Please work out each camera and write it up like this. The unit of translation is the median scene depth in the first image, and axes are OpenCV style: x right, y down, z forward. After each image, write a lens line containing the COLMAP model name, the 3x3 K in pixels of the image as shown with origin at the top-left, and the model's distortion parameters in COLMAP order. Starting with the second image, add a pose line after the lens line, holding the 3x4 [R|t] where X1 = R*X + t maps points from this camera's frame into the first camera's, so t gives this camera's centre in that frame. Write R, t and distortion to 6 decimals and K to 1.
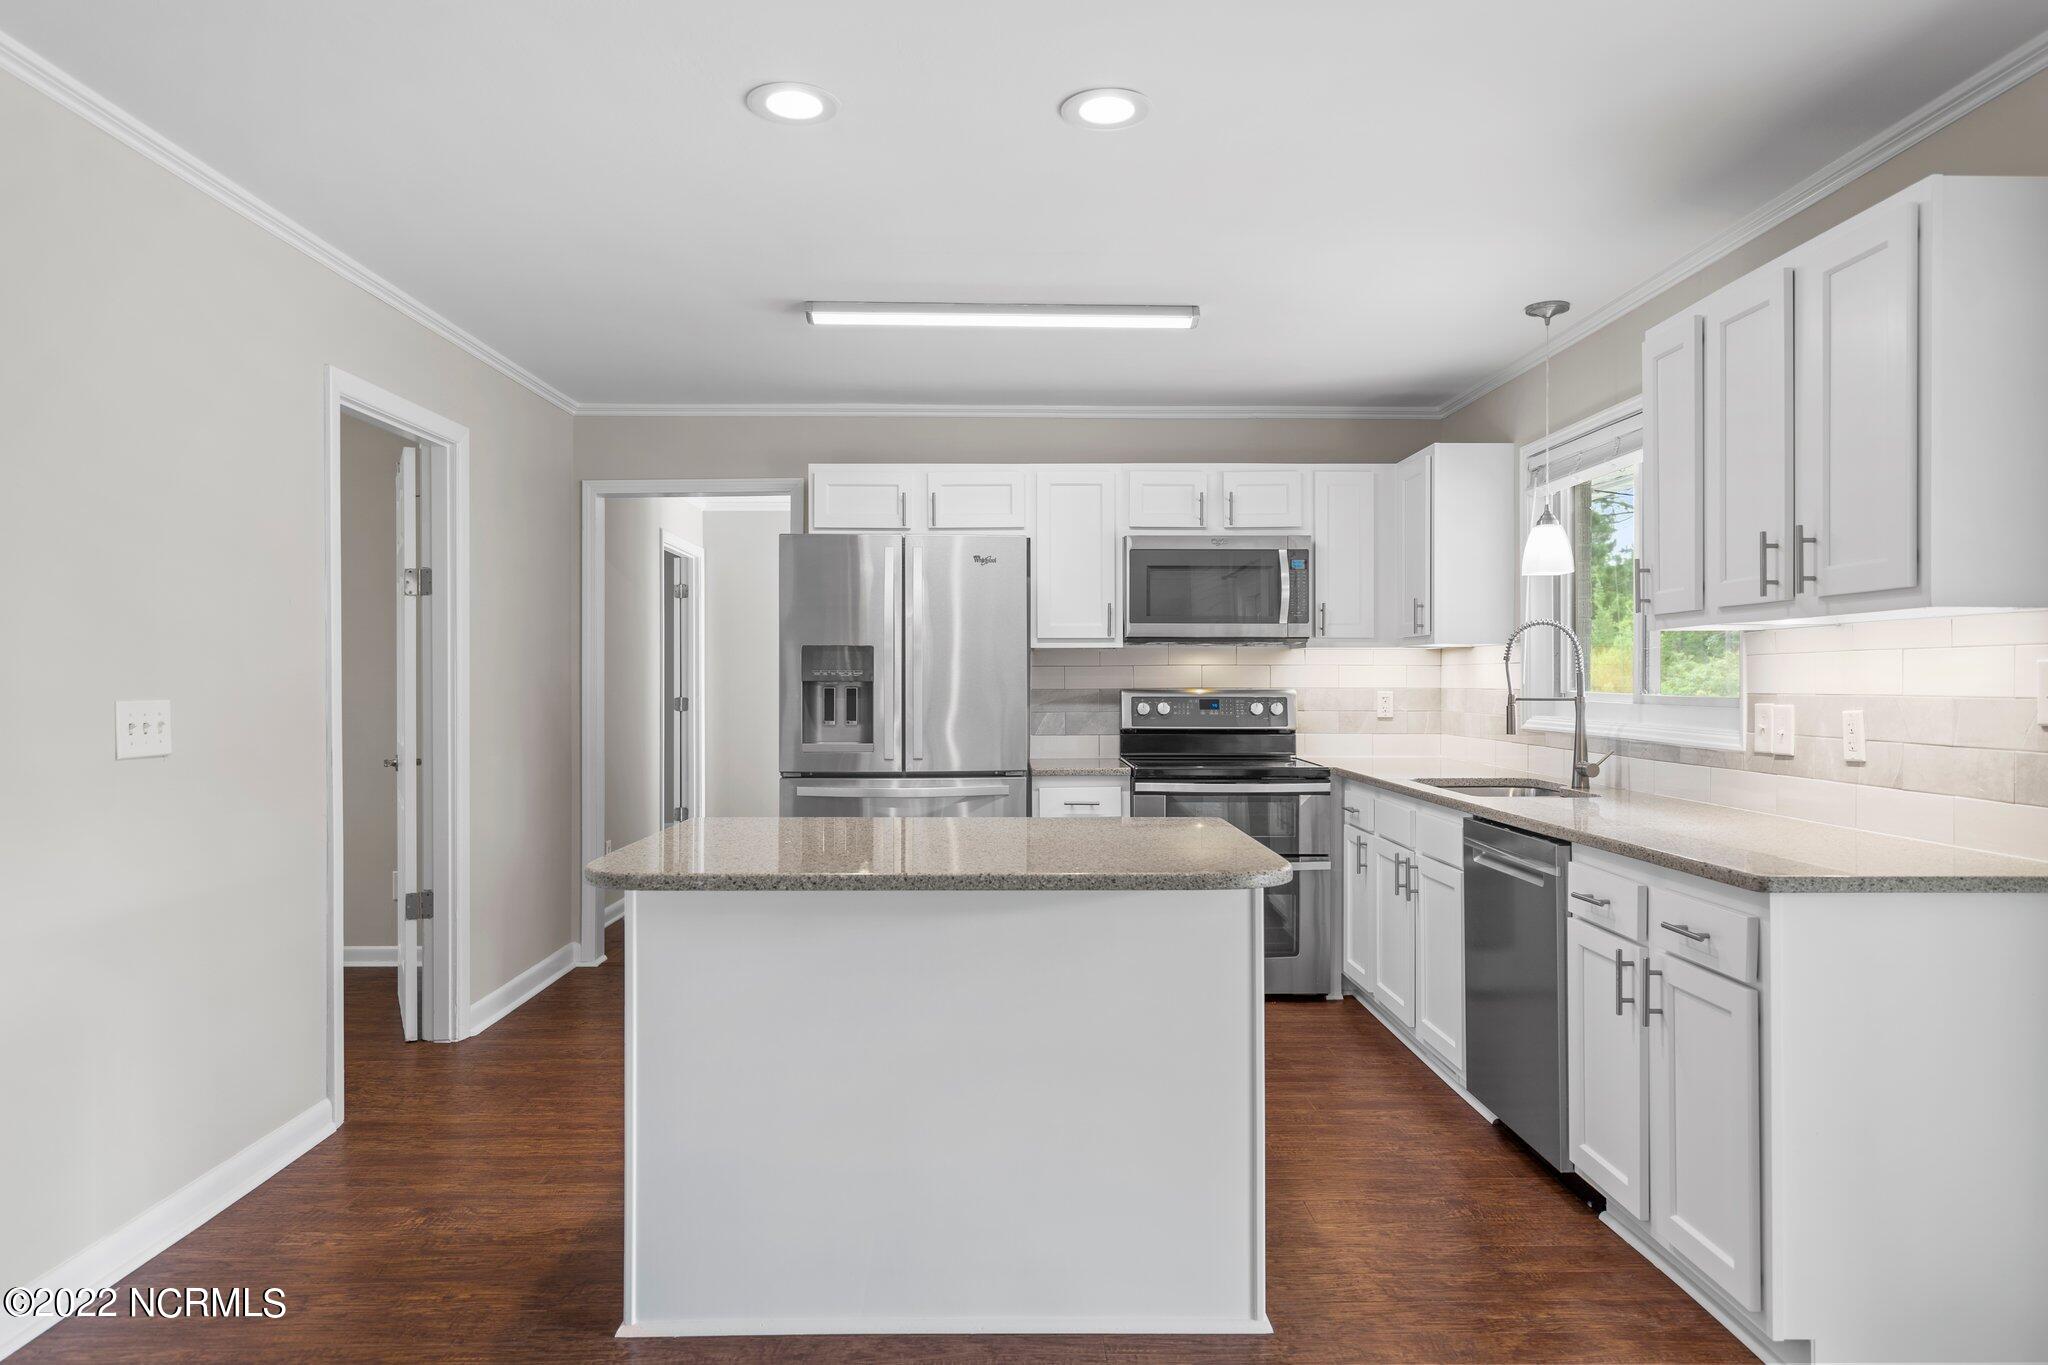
lens RADIAL K [[1244.7, 0, 1027.4], [0, 1244.7, 694.7], [0, 0, 1]] dist [0.010954, 0.001882]
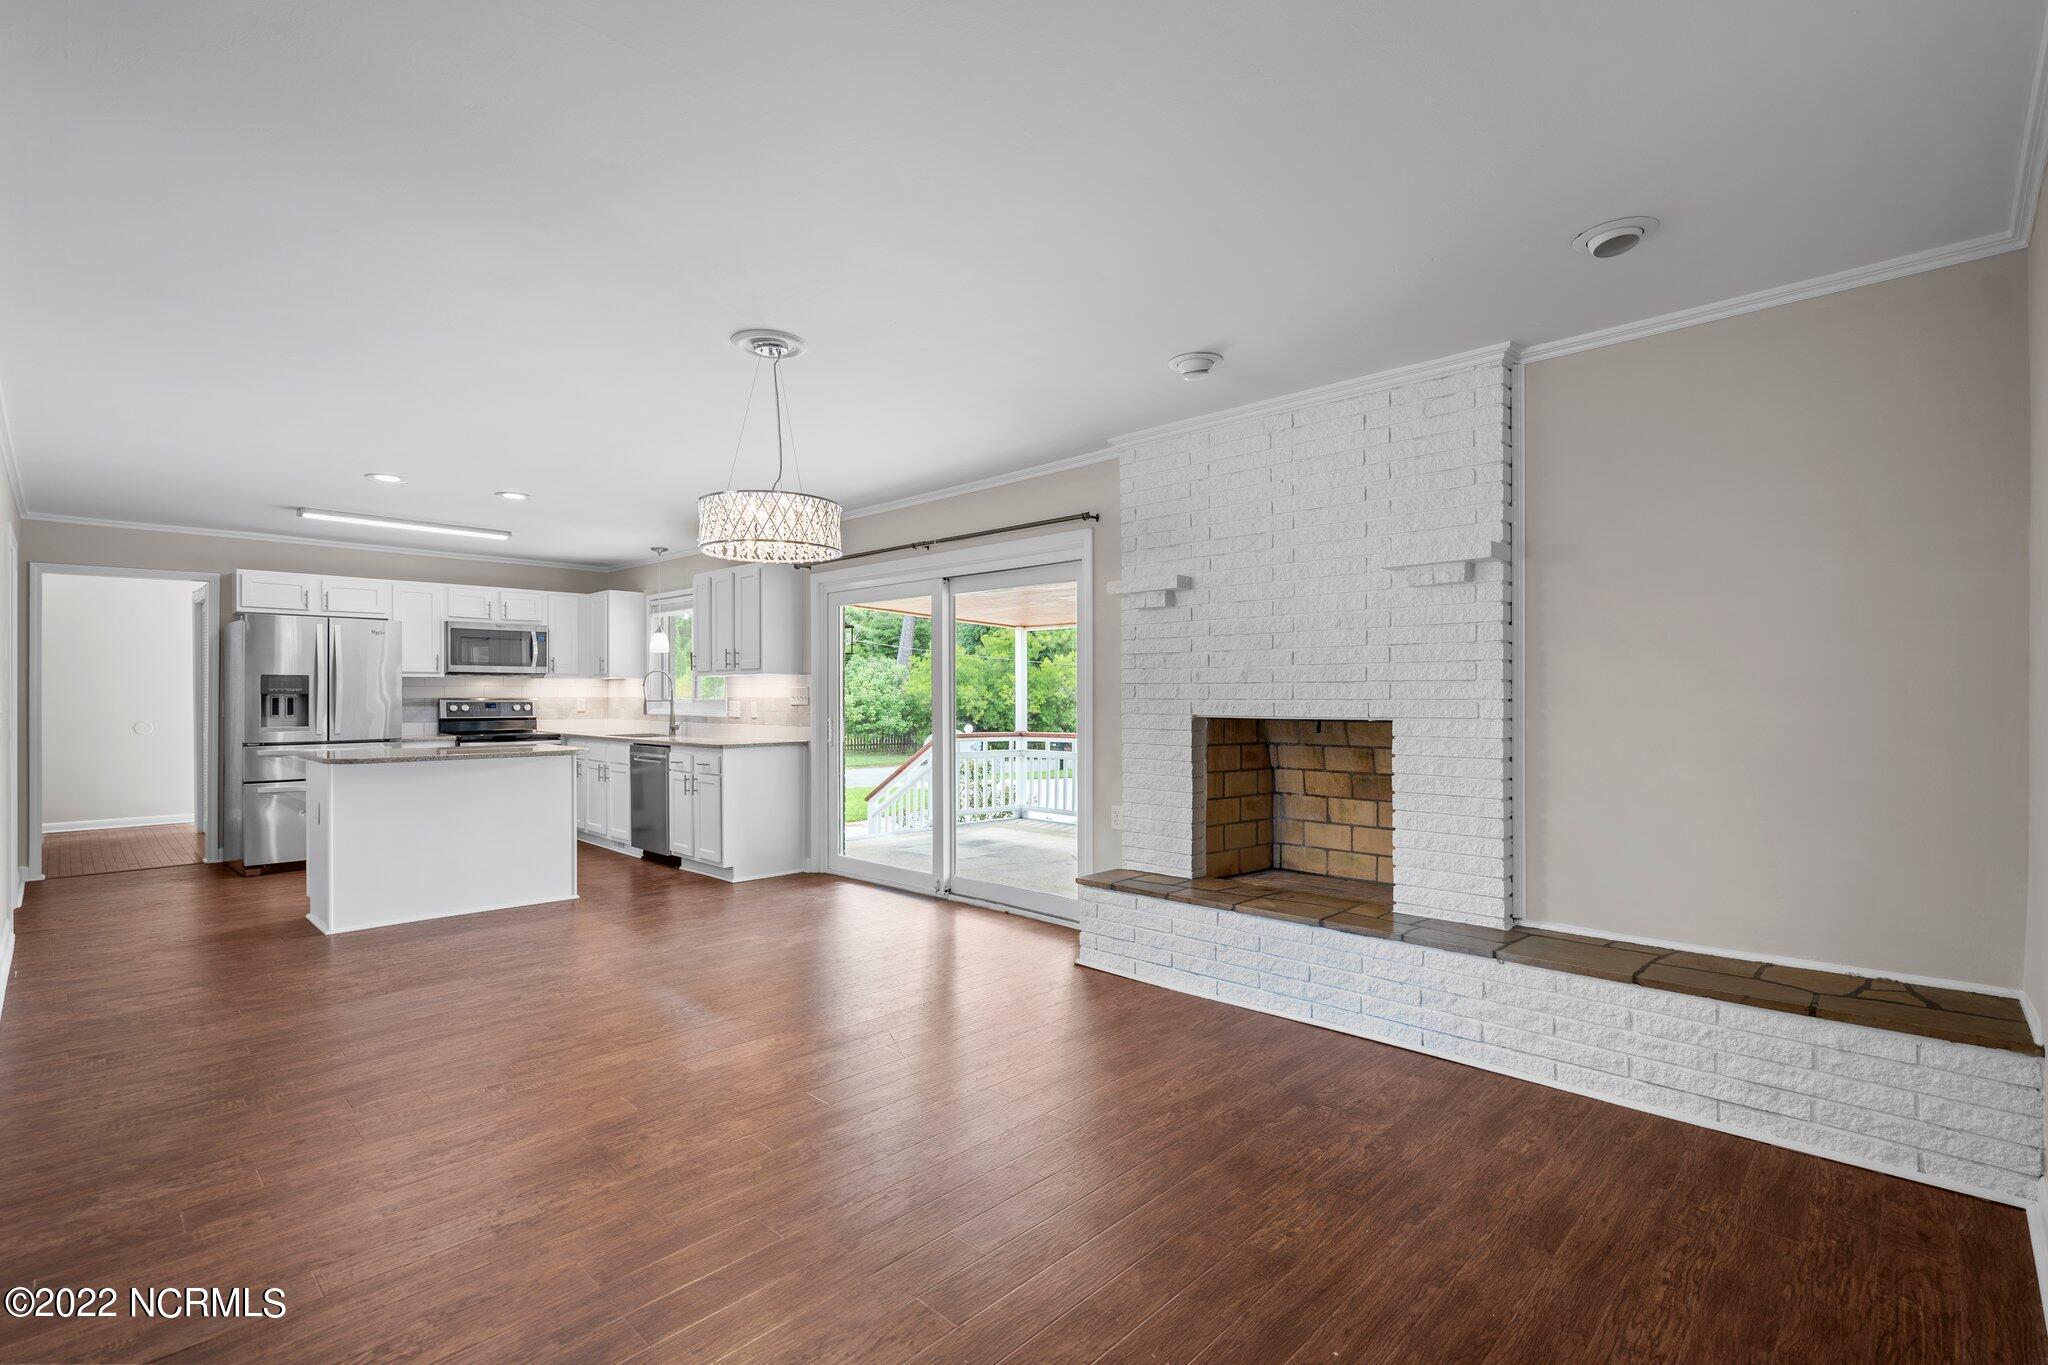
lens RADIAL K [[948.4, 0, 1020.7], [0, 948.4, 688.9], [0, 0, 1]] dist [0.001524, 0.000679]
pose [[0.716230, 0.003486, 0.697855, -0.351673], [0.009568, 0.999844, -0.014814, 0.013206], [-0.697798, 0.017287, 0.716086, -0.779485]]
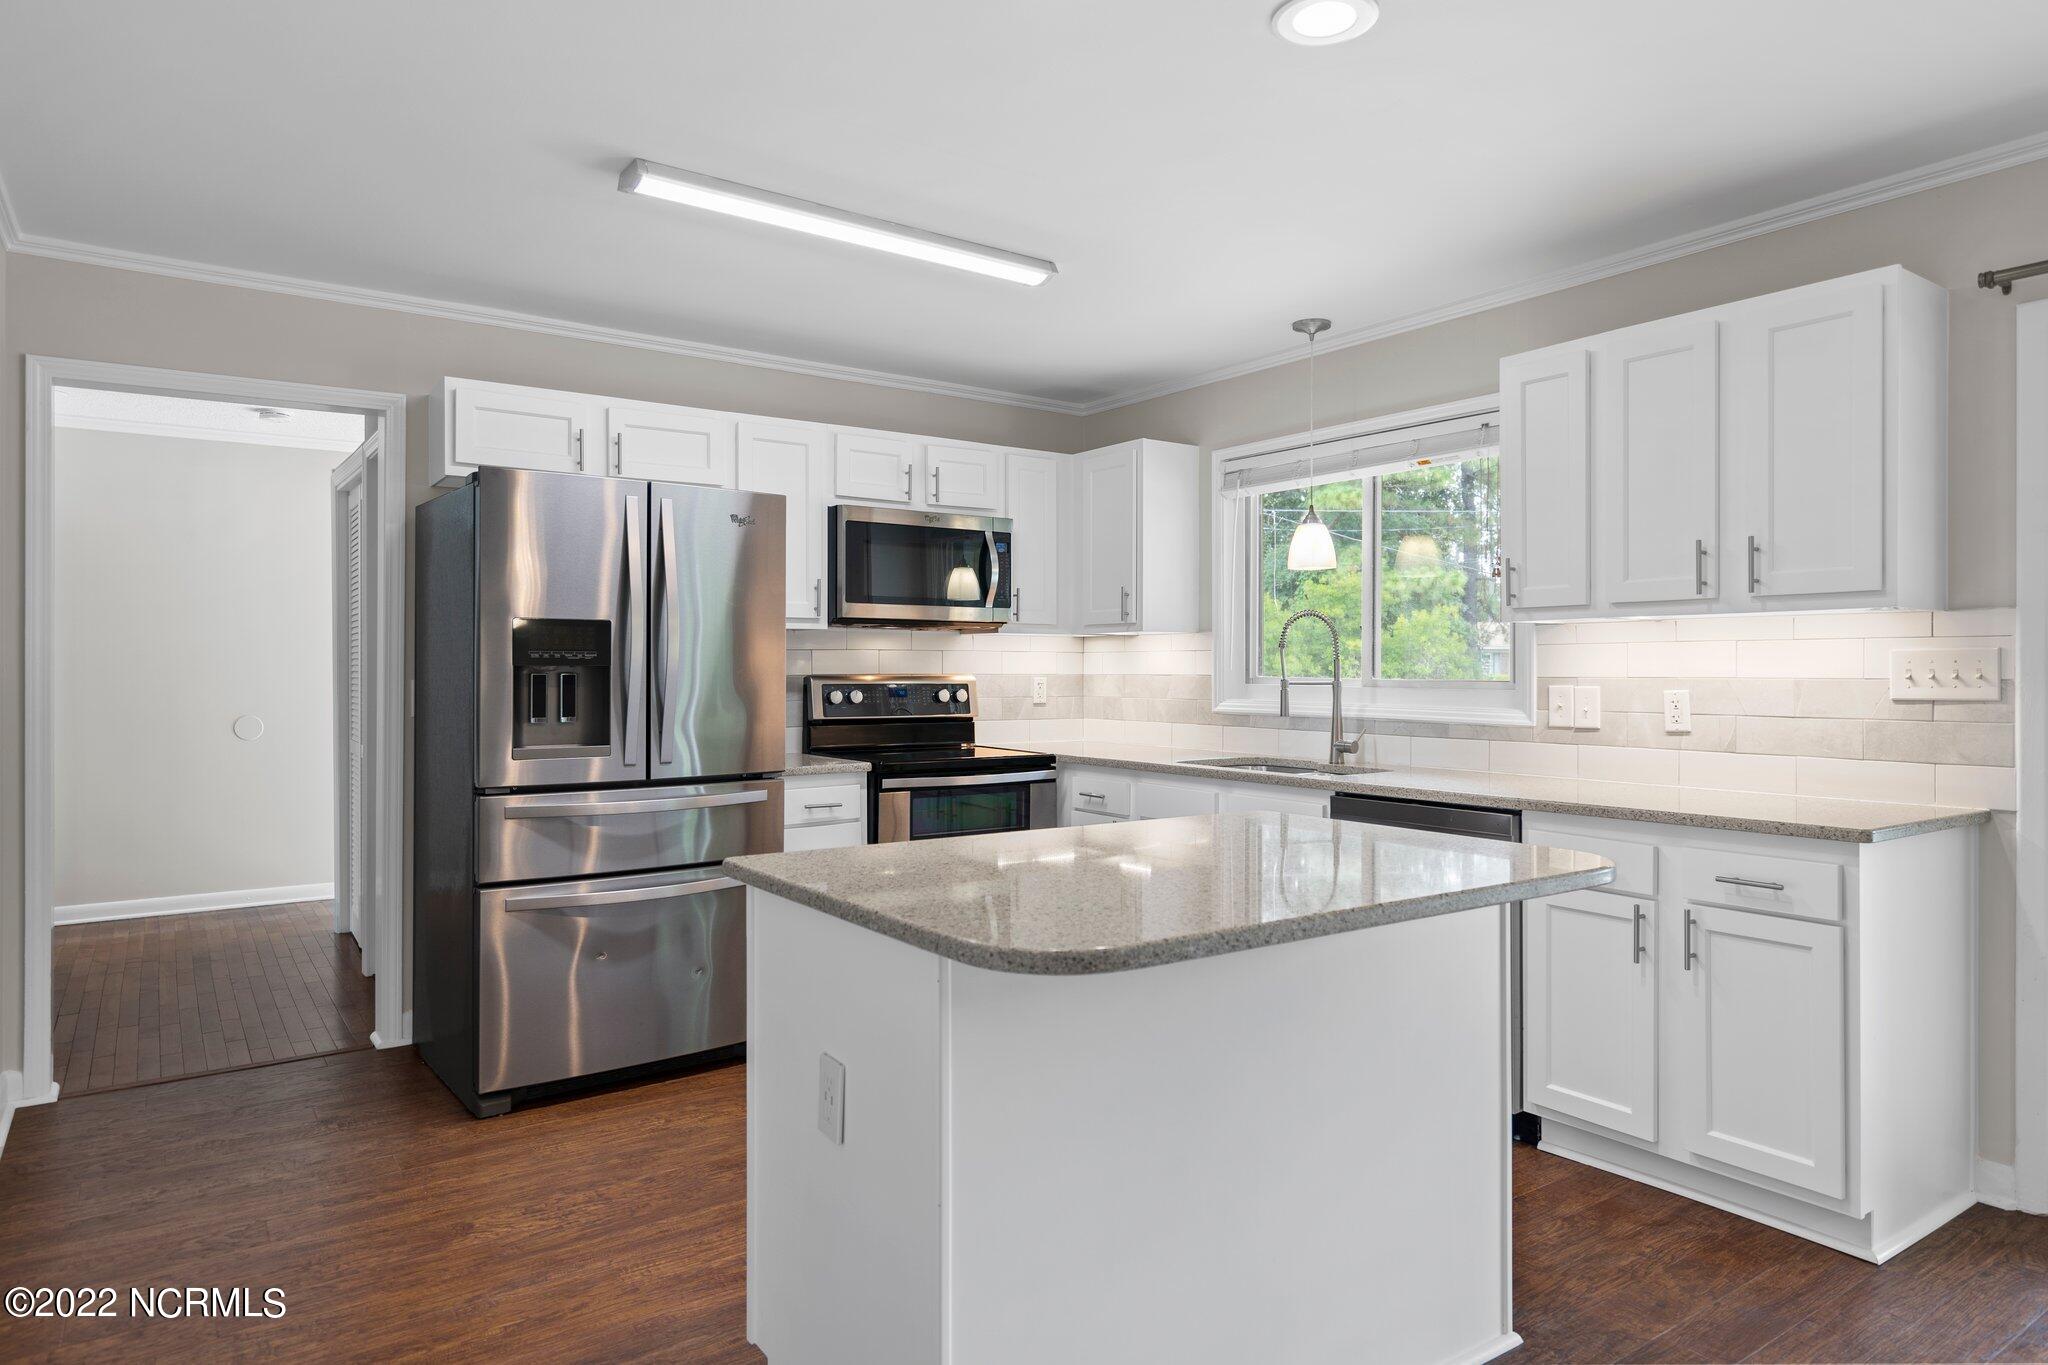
lens RADIAL K [[1244.7, 0, 1018.3], [0, 1244.7, 670.4], [0, 0, 1]] dist [0.010954, 0.001882]
pose [[0.830723, 0.000326, 0.556686, -0.341260], [0.005384, 0.999948, -0.008620, 0.000057], [-0.556660, 0.010158, 0.830678, 0.207212]]
